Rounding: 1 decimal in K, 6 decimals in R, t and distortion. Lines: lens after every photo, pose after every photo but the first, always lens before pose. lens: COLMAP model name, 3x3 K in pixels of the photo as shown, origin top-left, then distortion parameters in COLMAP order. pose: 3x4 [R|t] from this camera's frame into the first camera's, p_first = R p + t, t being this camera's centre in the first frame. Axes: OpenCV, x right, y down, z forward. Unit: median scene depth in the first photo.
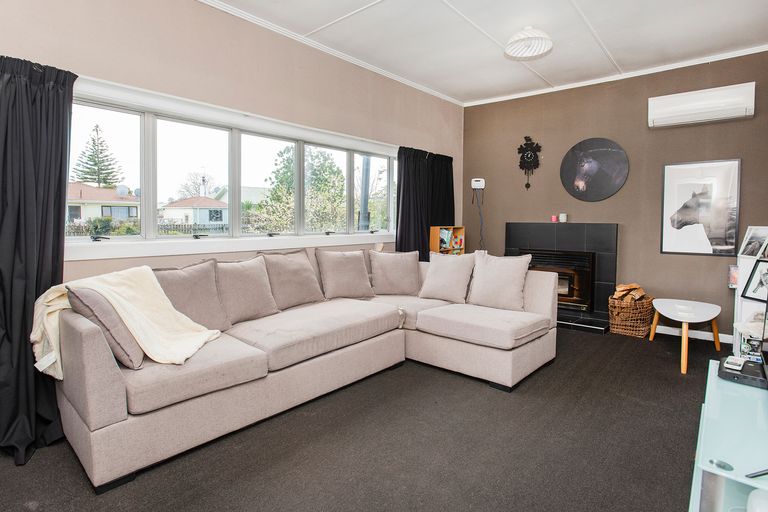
lens RADIAL K [[378.9, 0, 407.9], [0, 378.9, 243.5], [0, 0, 1]] dist [-0.041603, 0.002781]
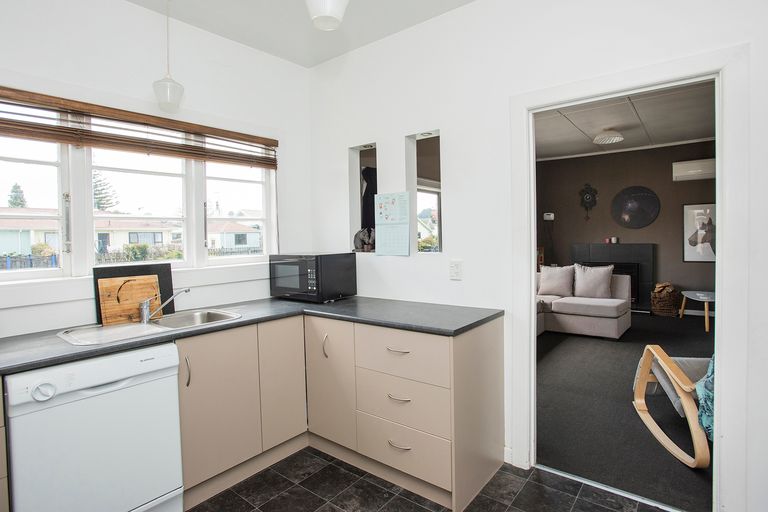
lens RADIAL K [[413.7, 0, 382.4], [0, 413.7, 249.0], [0, 0, 1]] dist [-0.037365, 0.007915]
pose [[0.998935, -0.027967, 0.036707, -0.544845], [0.028974, 0.999211, -0.027180, -0.016191], [-0.035918, 0.028215, 0.998956, -0.554702]]
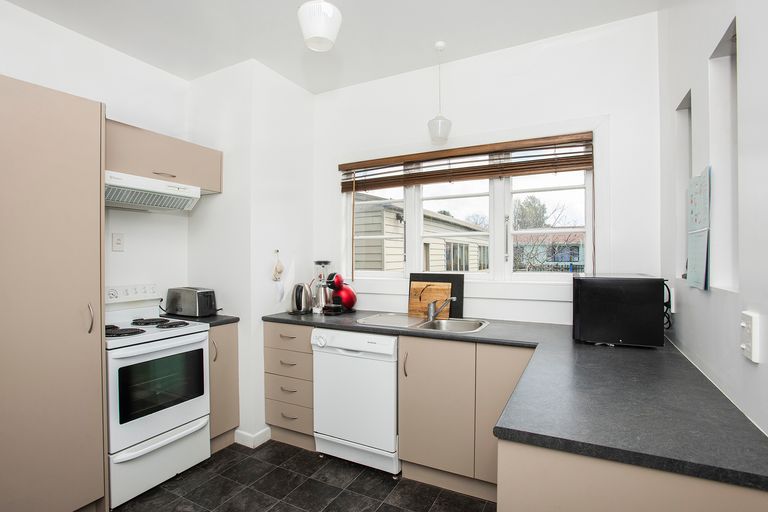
lens RADIAL K [[378.9, 0, 386.9], [0, 378.9, 256.2], [0, 0, 1]] dist [-0.041603, 0.002781]
pose [[0.247329, 0.001395, -0.968931, 1.257414], [-0.051990, 0.998578, -0.011833, -0.139051], [0.967536, 0.053301, 0.247049, 1.461427]]
